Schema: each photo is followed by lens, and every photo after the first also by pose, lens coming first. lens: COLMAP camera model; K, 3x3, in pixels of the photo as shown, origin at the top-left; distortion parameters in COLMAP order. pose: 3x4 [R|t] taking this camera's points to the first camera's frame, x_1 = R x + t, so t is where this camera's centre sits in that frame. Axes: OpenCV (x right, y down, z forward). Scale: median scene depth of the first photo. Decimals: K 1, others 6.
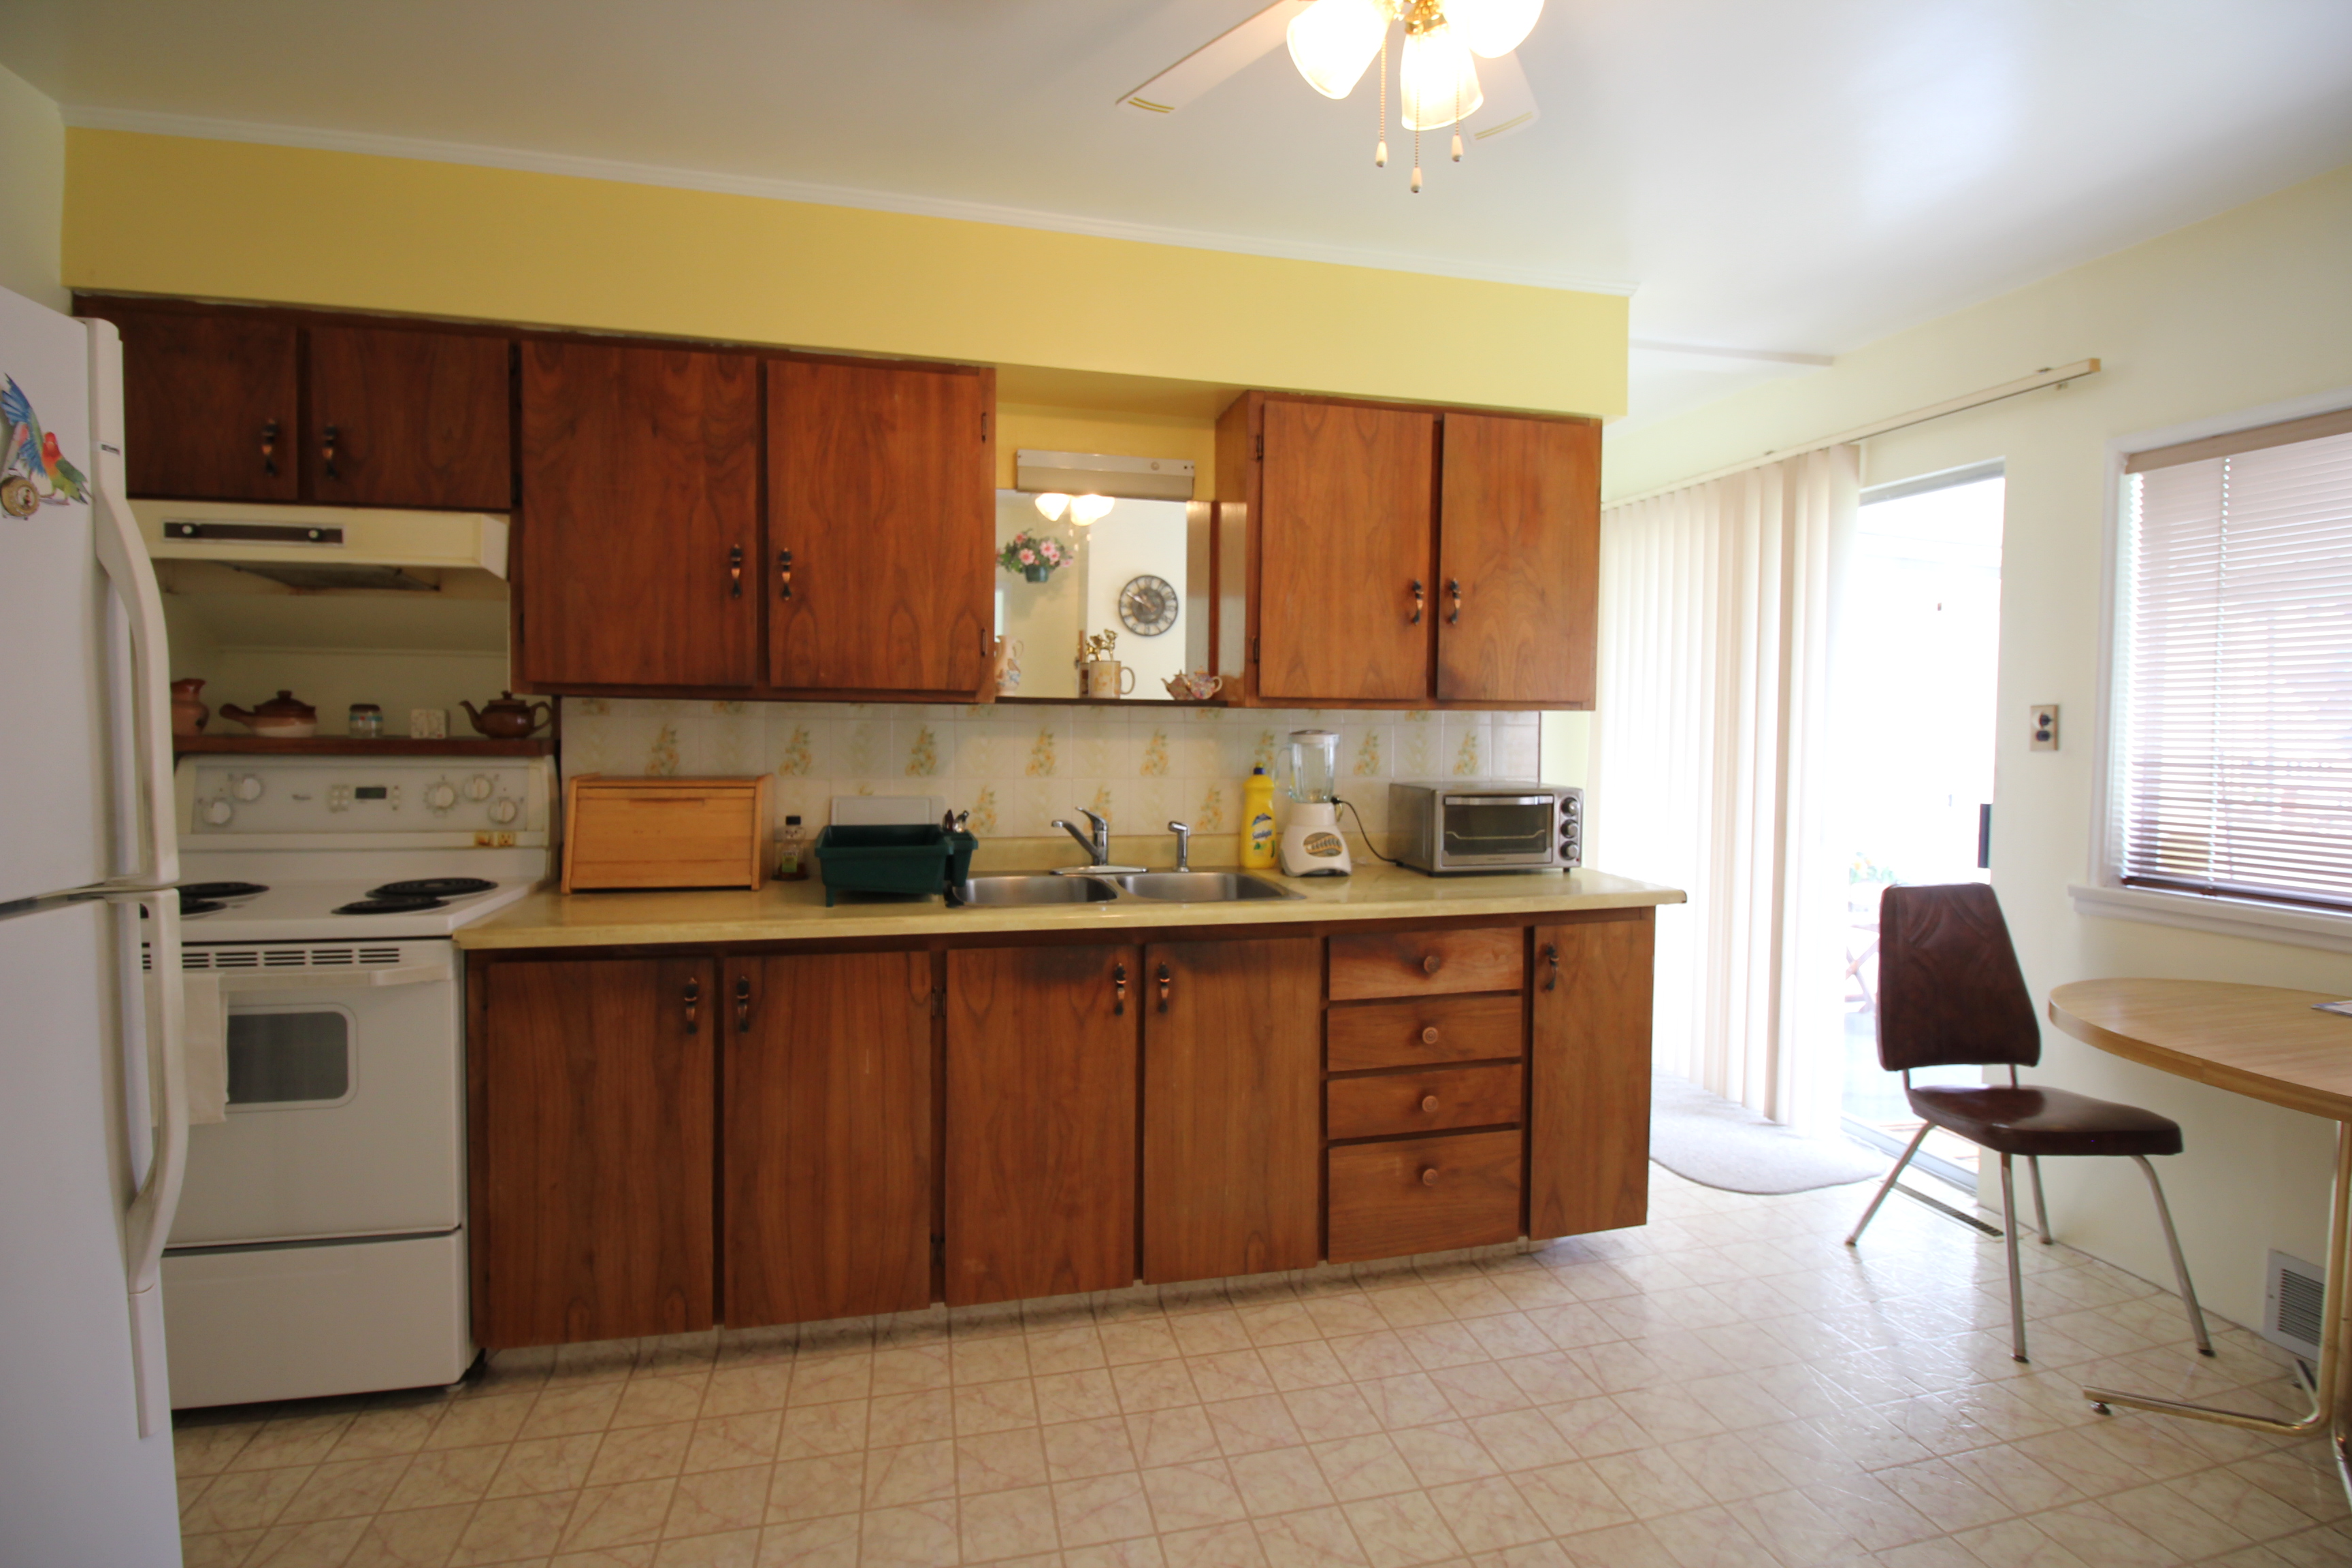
lens RADIAL K [[1100.2, 0, 1162.8], [0, 1100.2, 777.9], [0, 0, 1]] dist [0.003127, -0.014794]
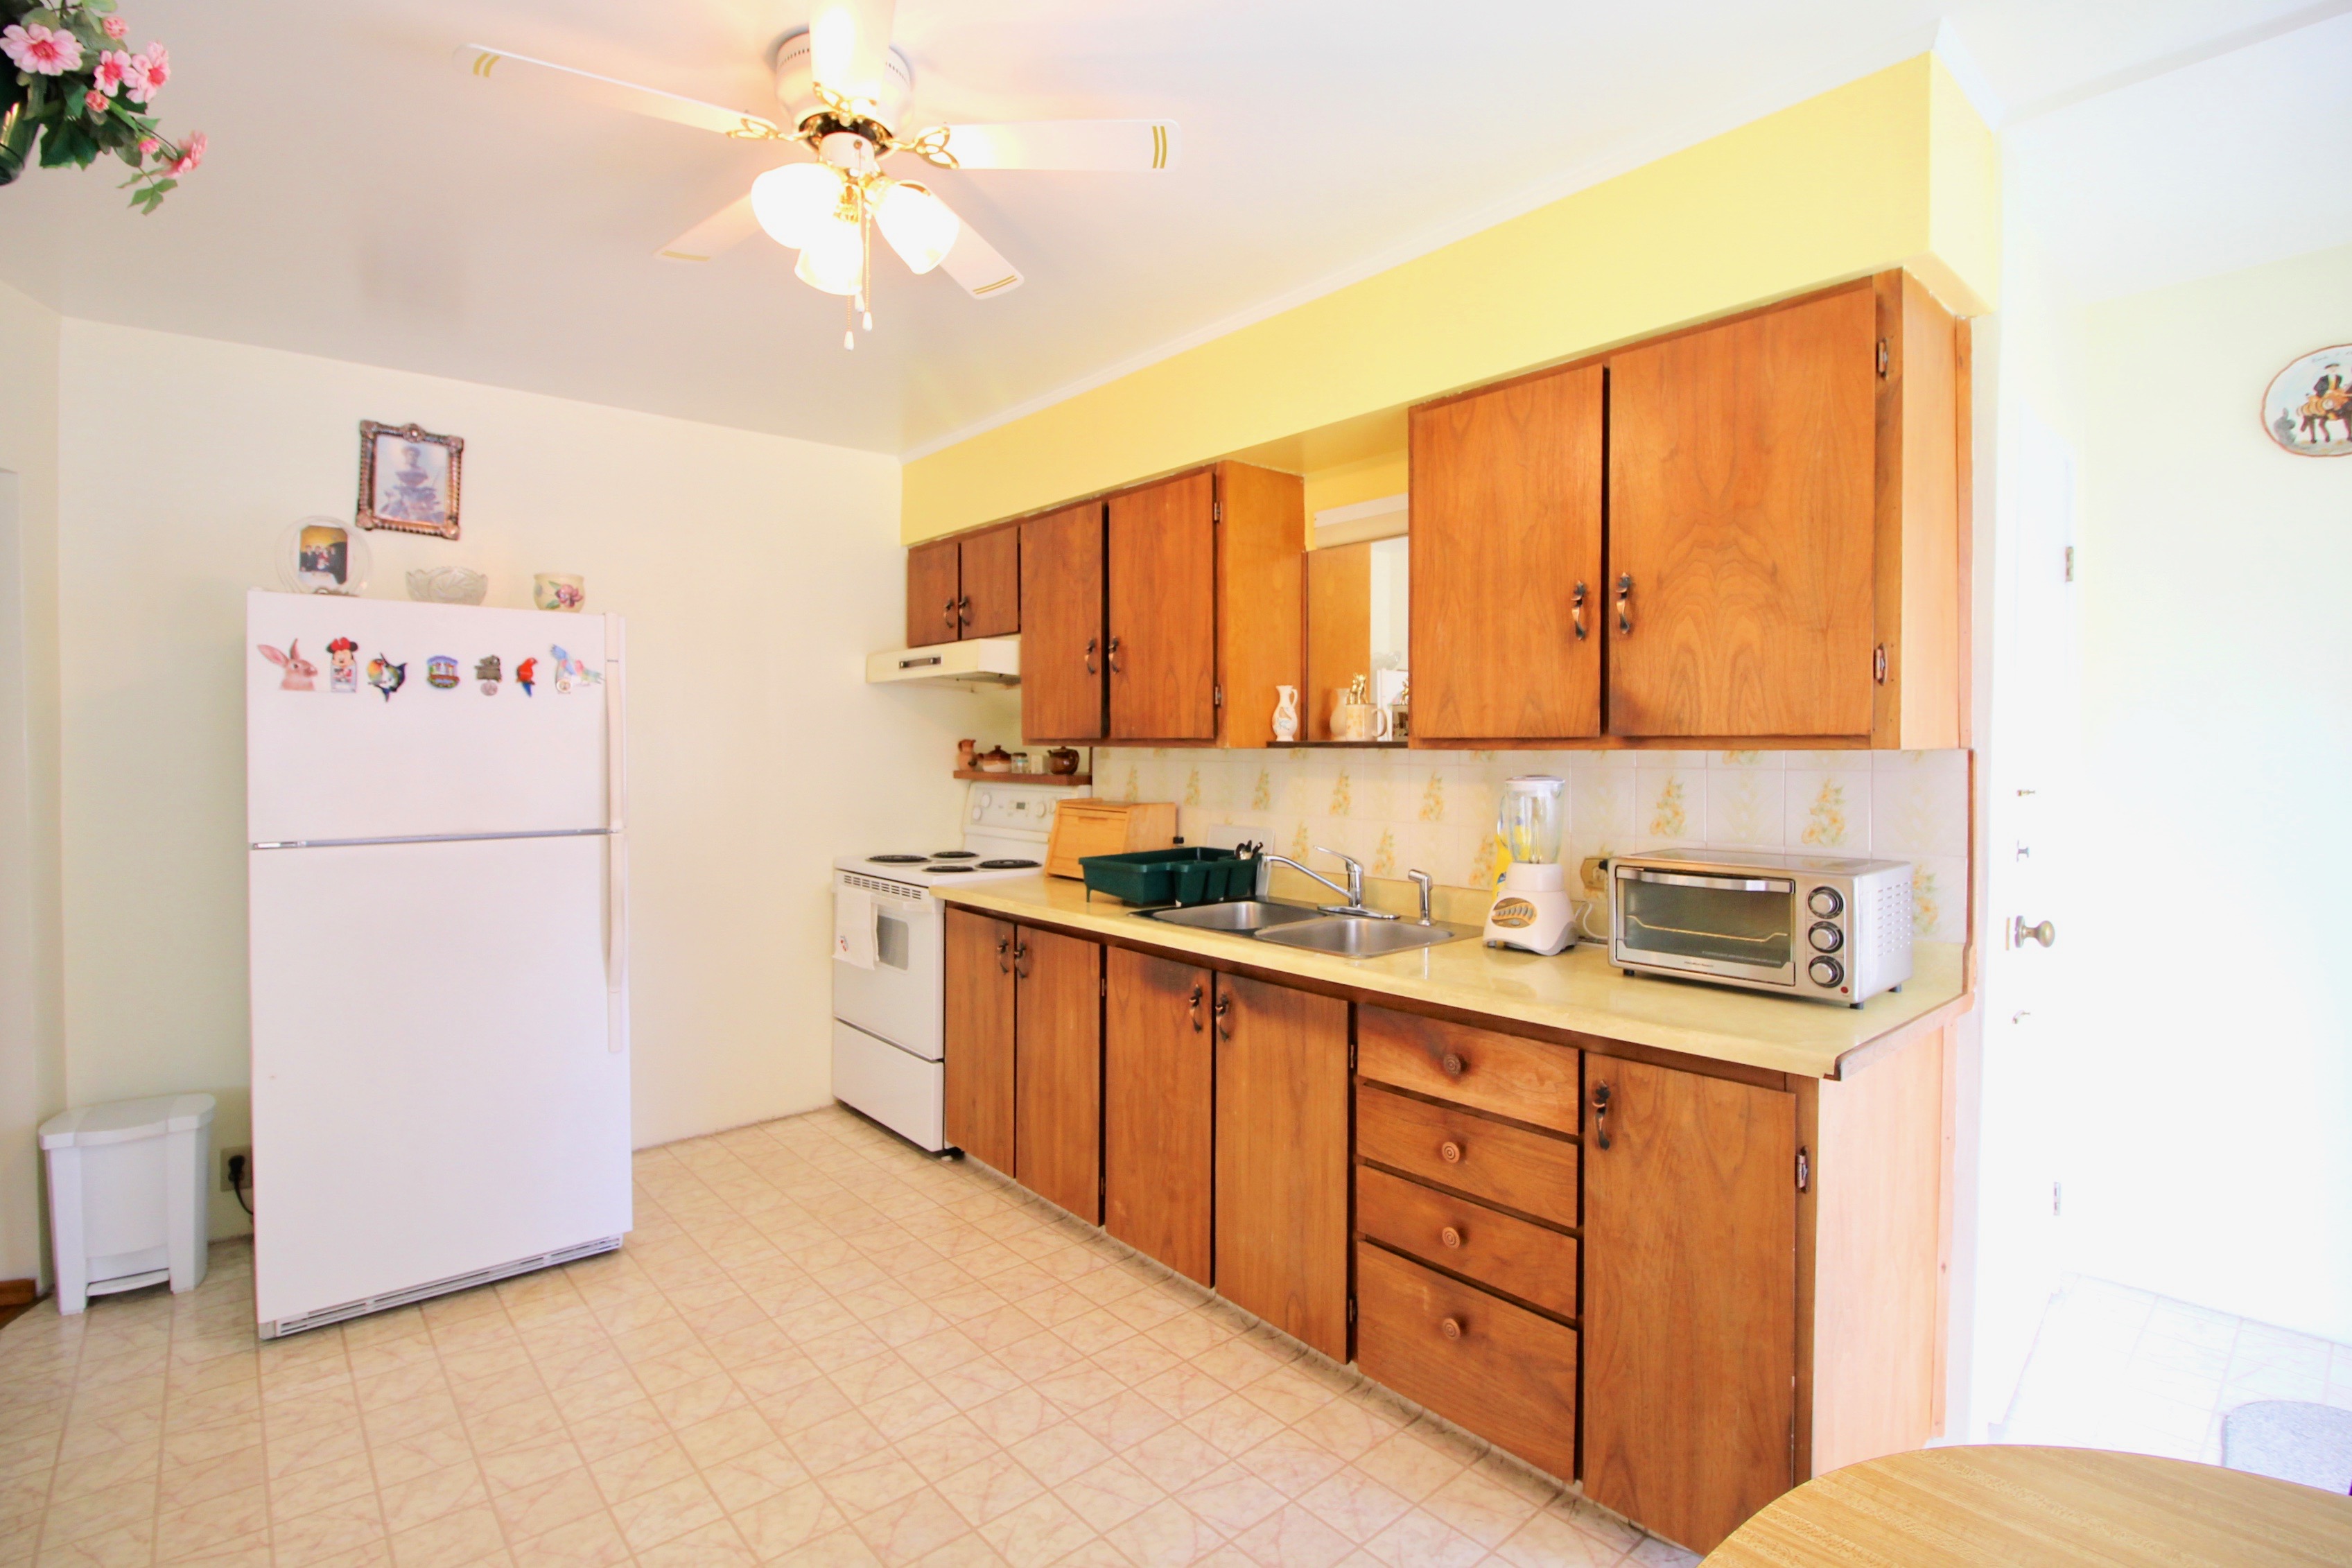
lens RADIAL K [[1100.2, 0, 1162.8], [0, 1100.2, 777.9], [0, 0, 1]] dist [0.003127, -0.014794]
pose [[0.456617, 0.015295, -0.889532, 0.859834], [-0.040757, 0.999162, -0.003741, -0.030536], [0.888729, 0.037963, 0.456858, 0.426627]]
